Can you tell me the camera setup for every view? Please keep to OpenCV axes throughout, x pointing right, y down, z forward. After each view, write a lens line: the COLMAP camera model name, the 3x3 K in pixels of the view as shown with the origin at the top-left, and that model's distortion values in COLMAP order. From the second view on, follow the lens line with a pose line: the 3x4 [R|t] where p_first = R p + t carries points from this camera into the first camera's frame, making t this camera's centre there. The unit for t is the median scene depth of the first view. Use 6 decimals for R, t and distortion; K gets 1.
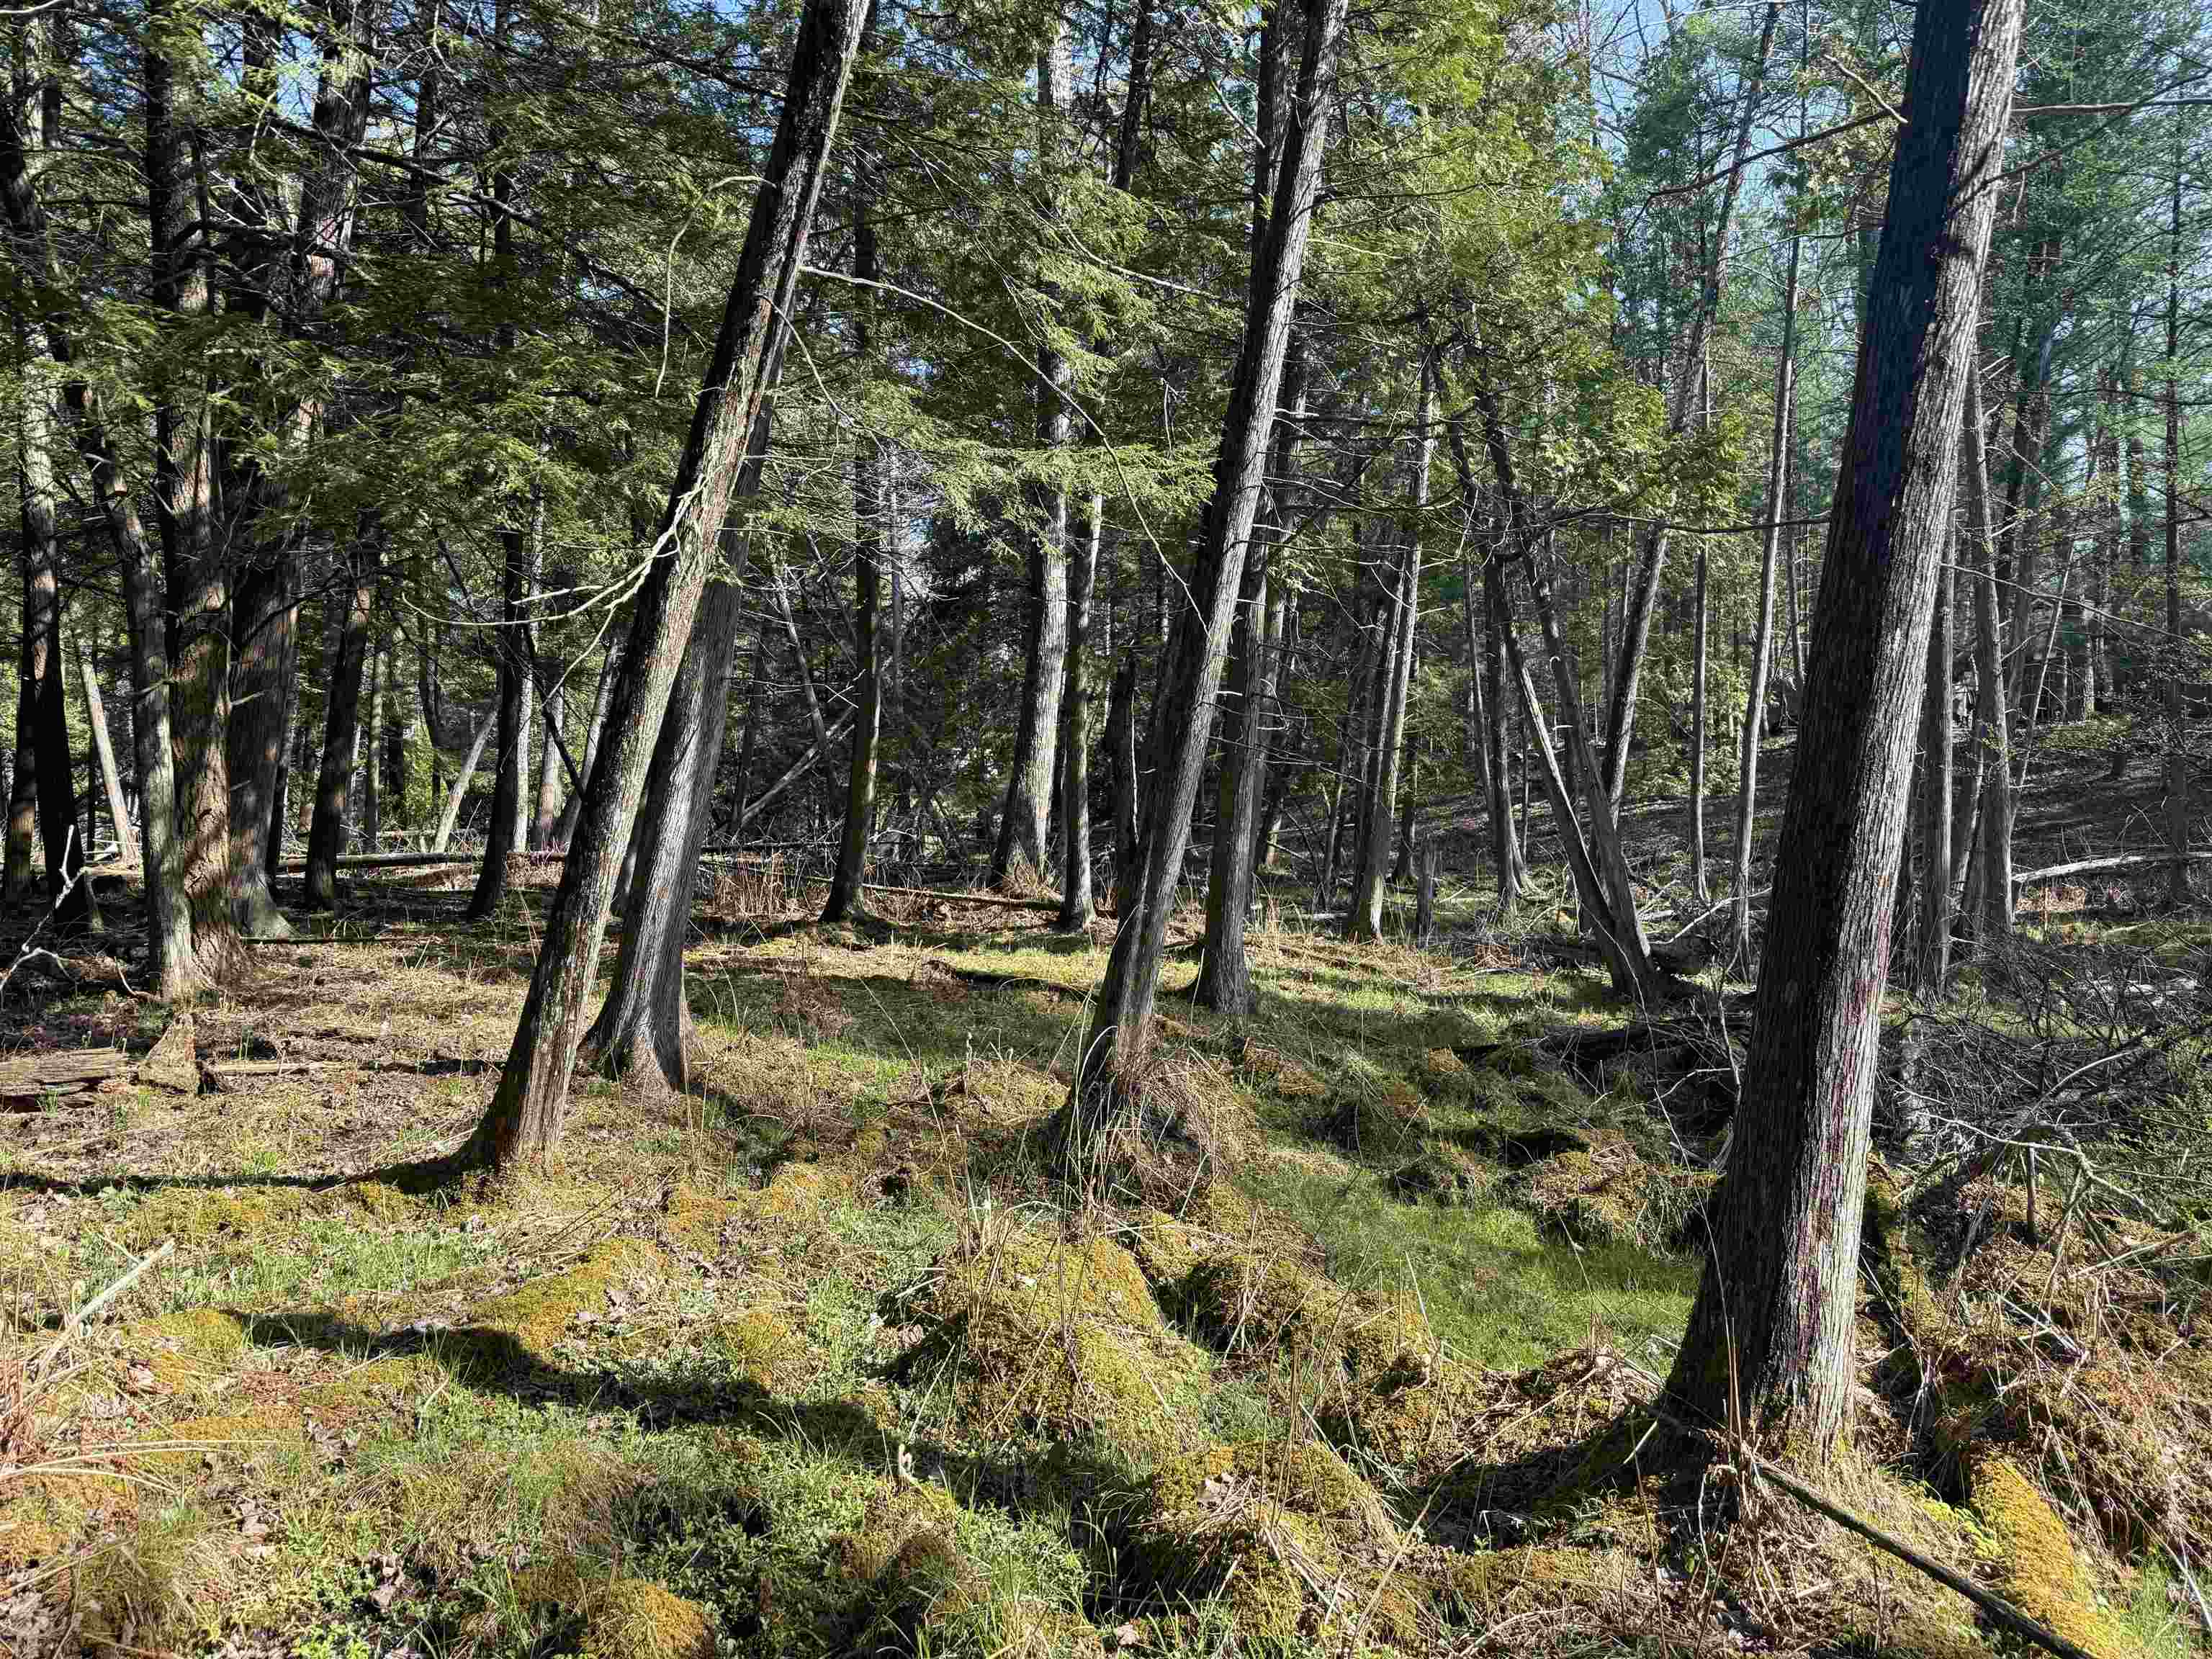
lens RADIAL K [[1561.8, 0, 1110.3], [0, 1561.8, 827.2], [0, 0, 1]] dist [0.010767, 0.000269]
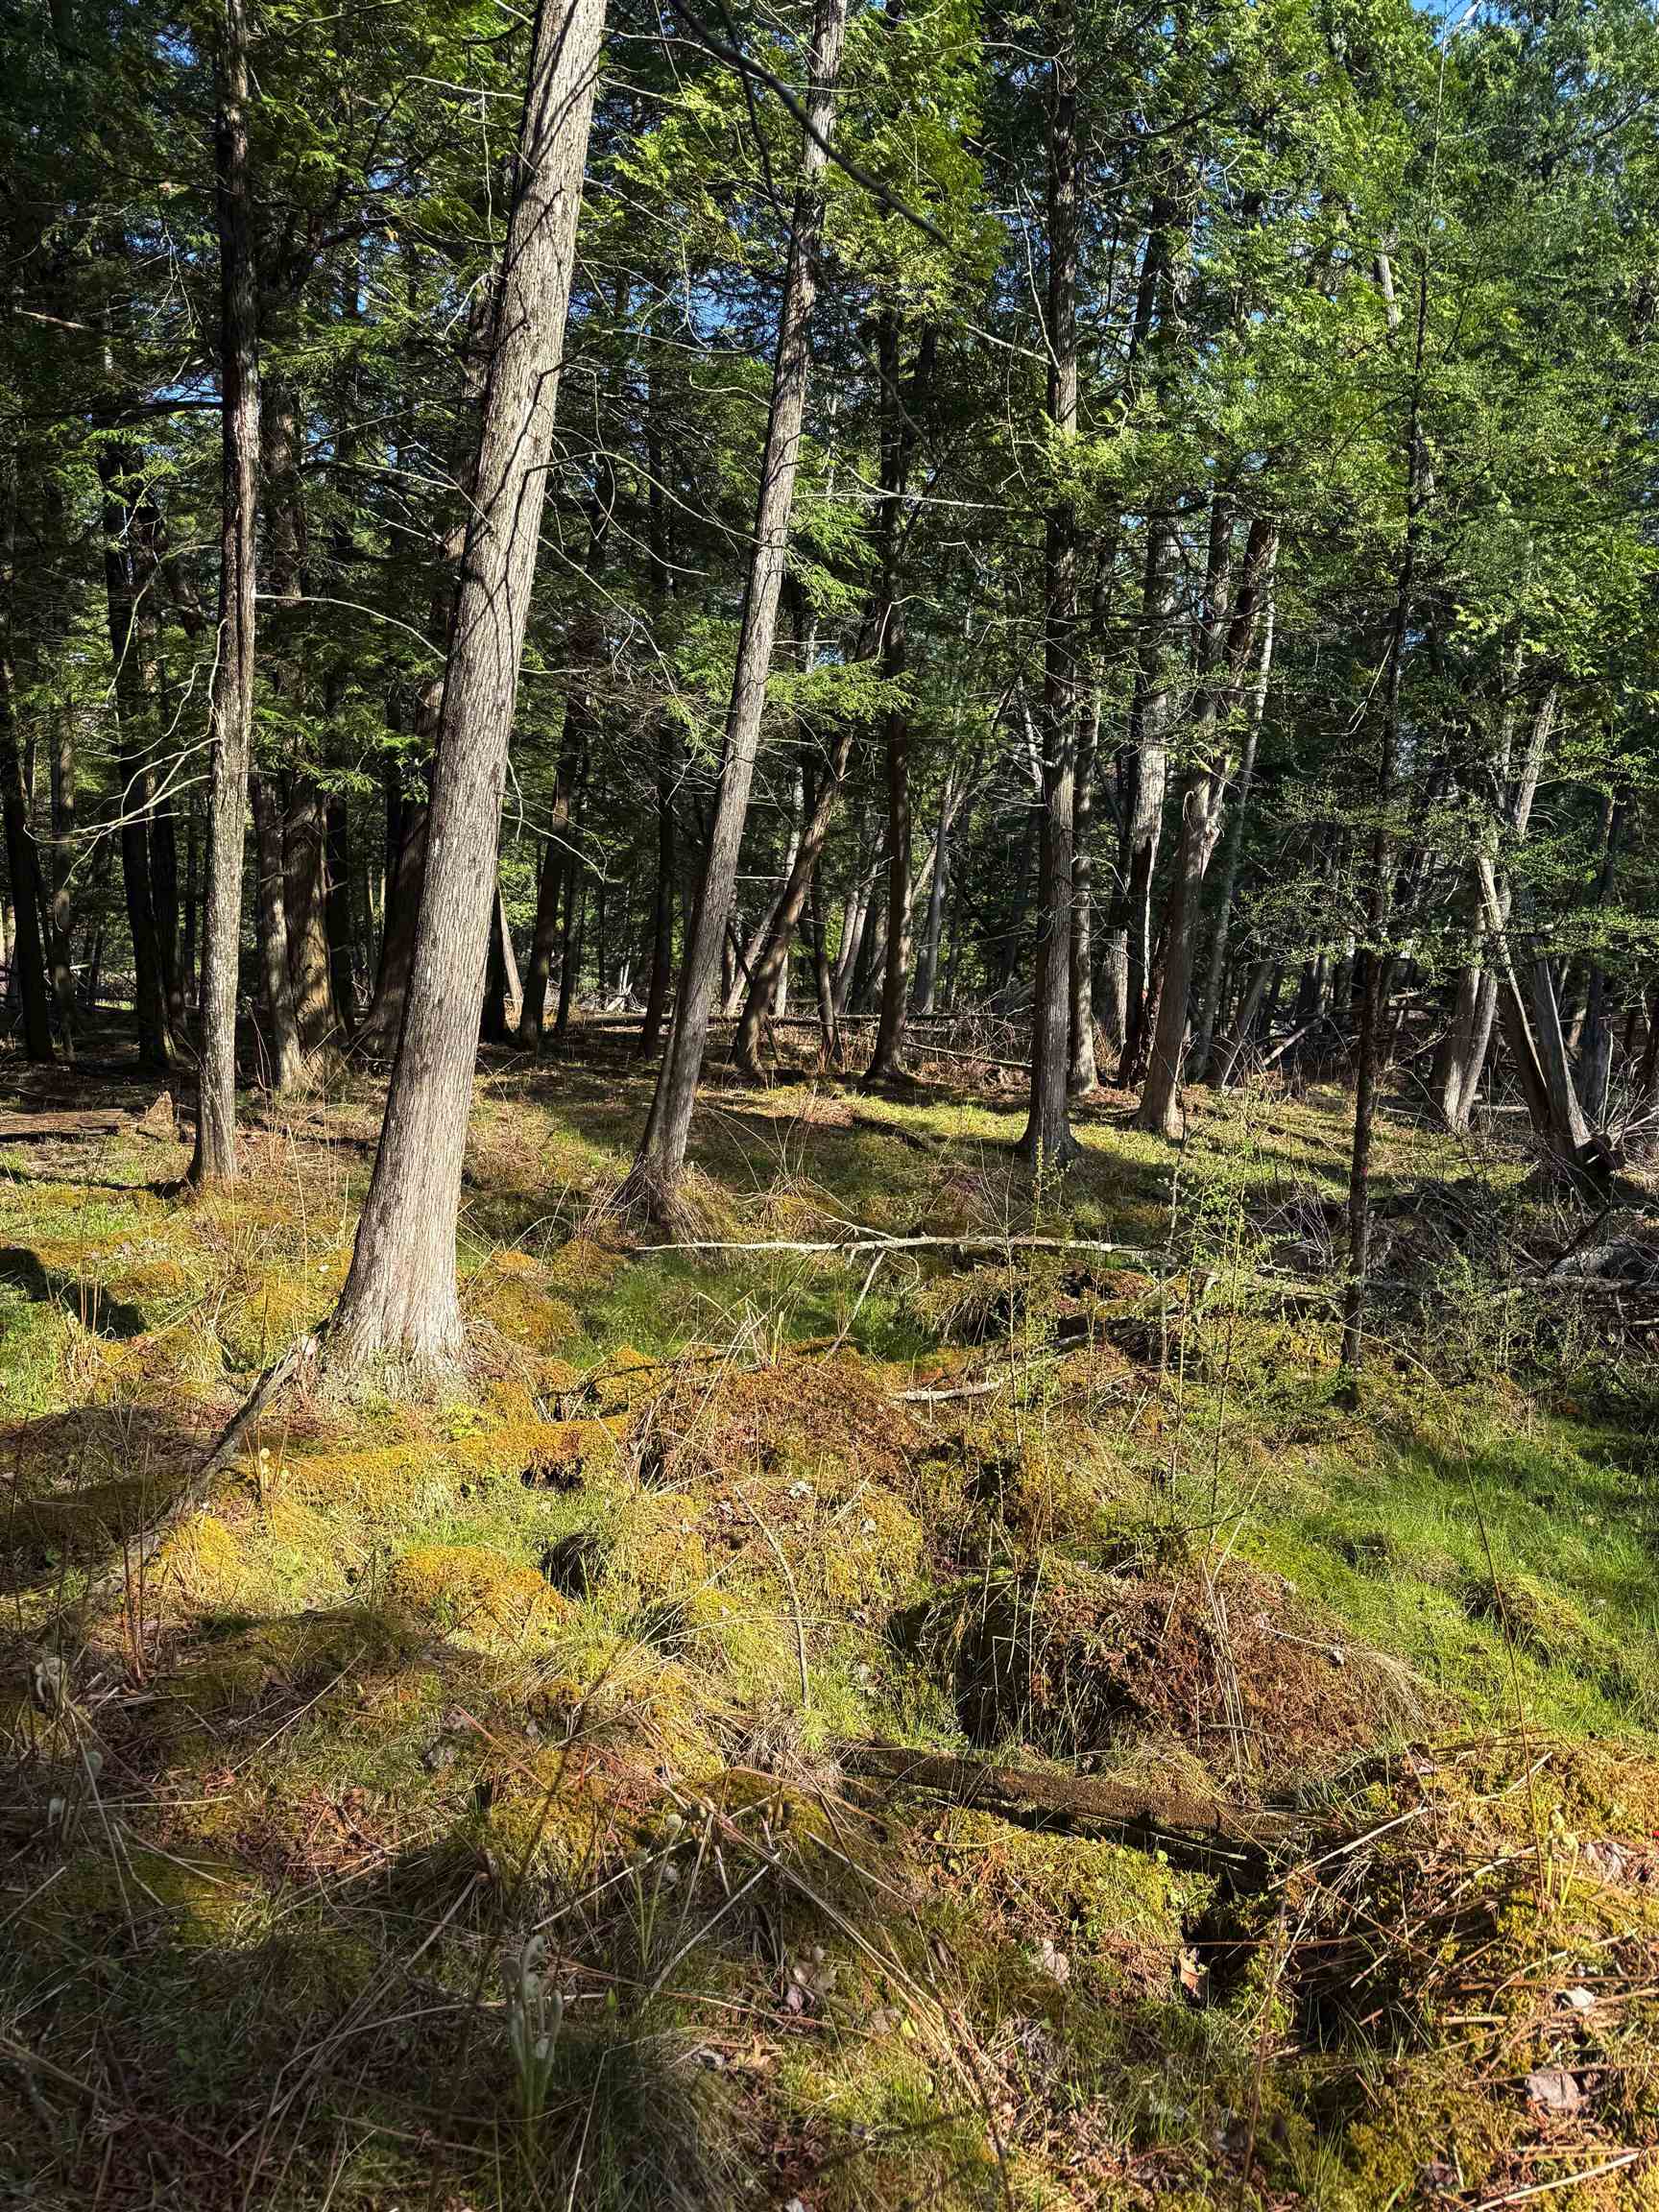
lens RADIAL K [[1561.8, 0, 812.8], [0, 1561.8, 1110.4], [0, 0, 1]] dist [0.010767, 0.000269]
pose [[0.888555, 0.058658, -0.455006, 0.490540], [-0.029092, 0.997001, 0.071718, 0.005766], [0.457848, -0.050488, 0.887596, -0.060031]]
